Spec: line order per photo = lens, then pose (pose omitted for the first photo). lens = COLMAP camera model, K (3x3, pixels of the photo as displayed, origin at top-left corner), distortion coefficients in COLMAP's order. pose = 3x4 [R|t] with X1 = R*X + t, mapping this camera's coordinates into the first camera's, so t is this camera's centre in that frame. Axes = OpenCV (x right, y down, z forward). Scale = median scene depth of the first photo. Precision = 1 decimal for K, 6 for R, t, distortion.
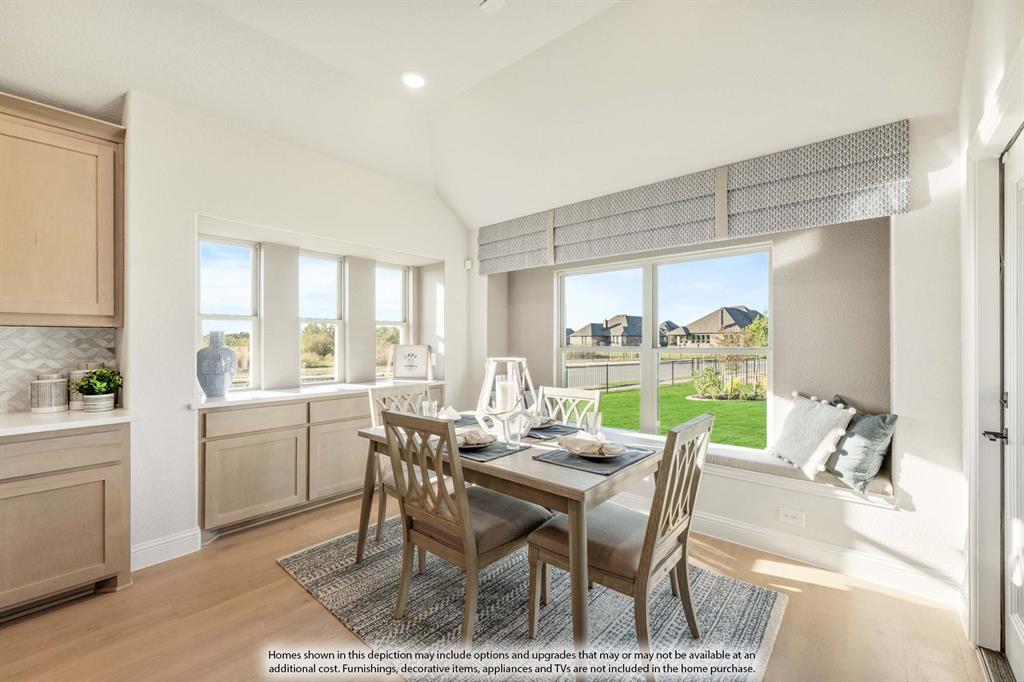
lens RADIAL K [[418.7, 0, 512.0], [0, 418.7, 341.0], [0, 0, 1]] dist [0.000434, 0.000098]
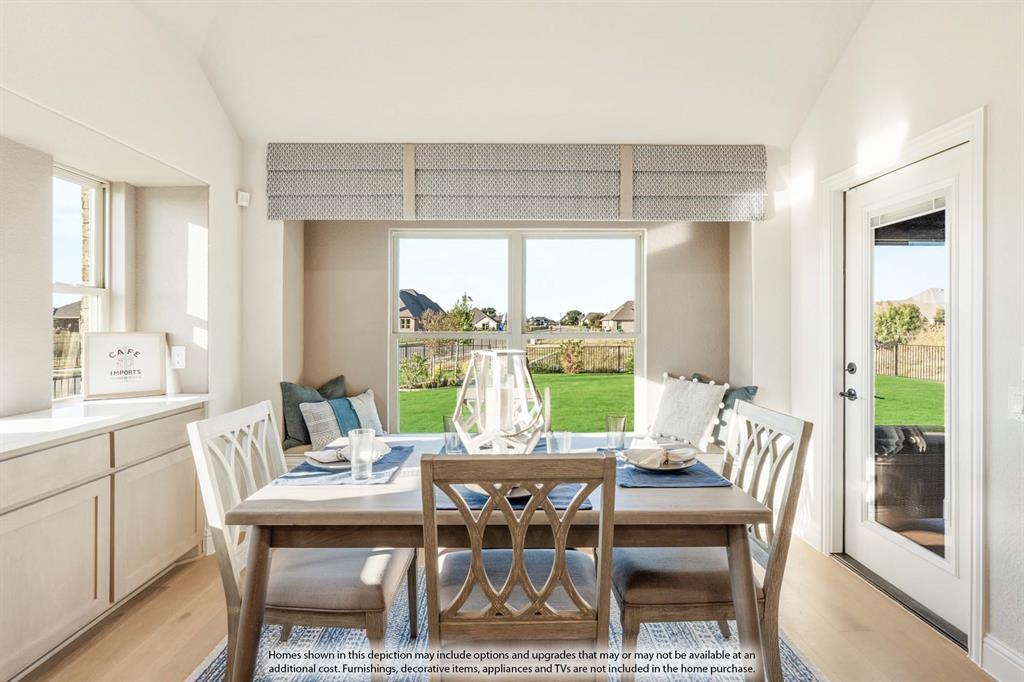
lens RADIAL K [[485.2, 0, 514.3], [0, 485.2, 326.7], [0, 0, 1]] dist [-0.001729, -0.000220]
pose [[0.746983, -0.000647, 0.664843, -0.333319], [-0.000677, 0.999998, 0.001733, 0.001092], [-0.664843, -0.001745, 0.746981, 0.257480]]
